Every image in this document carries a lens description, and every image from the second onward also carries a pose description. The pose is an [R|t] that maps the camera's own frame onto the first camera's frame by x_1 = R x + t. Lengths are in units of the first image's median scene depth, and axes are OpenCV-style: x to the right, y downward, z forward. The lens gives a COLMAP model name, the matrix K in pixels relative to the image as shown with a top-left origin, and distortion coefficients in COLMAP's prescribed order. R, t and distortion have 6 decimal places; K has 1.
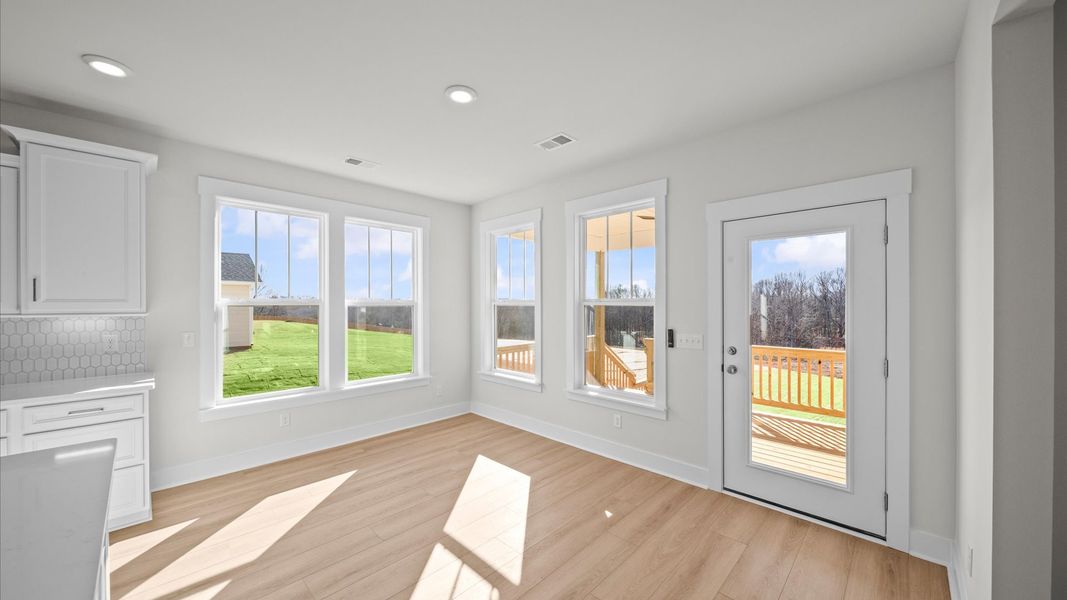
lens RADIAL K [[380.9, 0, 533.6], [0, 380.9, 303.7], [0, 0, 1]] dist [0.000530, -0.002596]
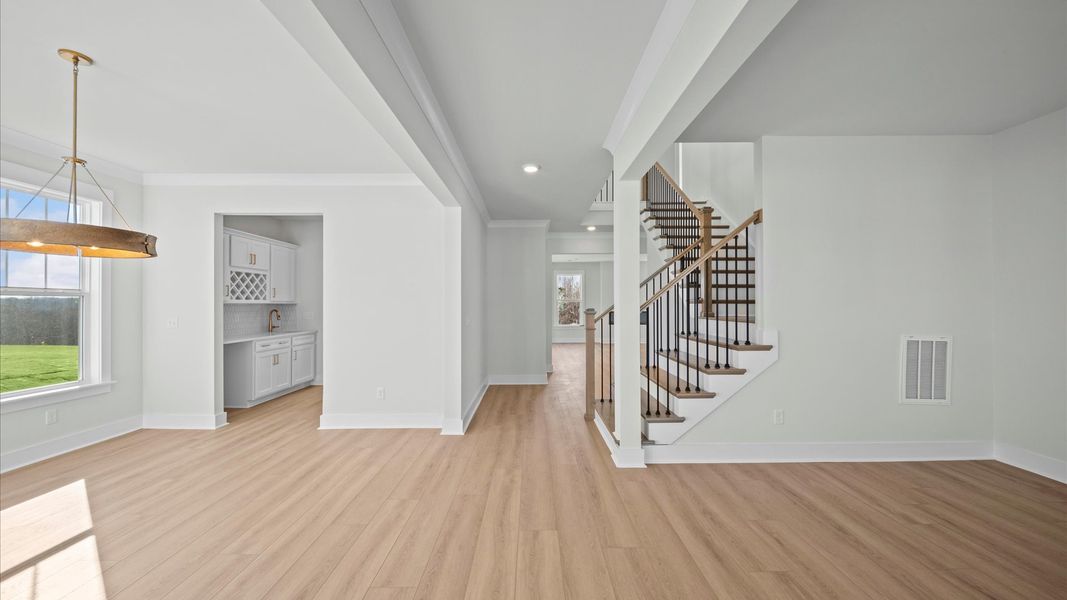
lens RADIAL K [[380.9, 0, 527.9], [0, 380.9, 300.7], [0, 0, 1]] dist [0.000530, -0.002596]
pose [[0.715069, 0.002653, 0.699049, -2.303375], [-0.010248, 0.999925, 0.006688, -0.013482], [-0.698979, -0.011947, 0.715043, -2.352866]]
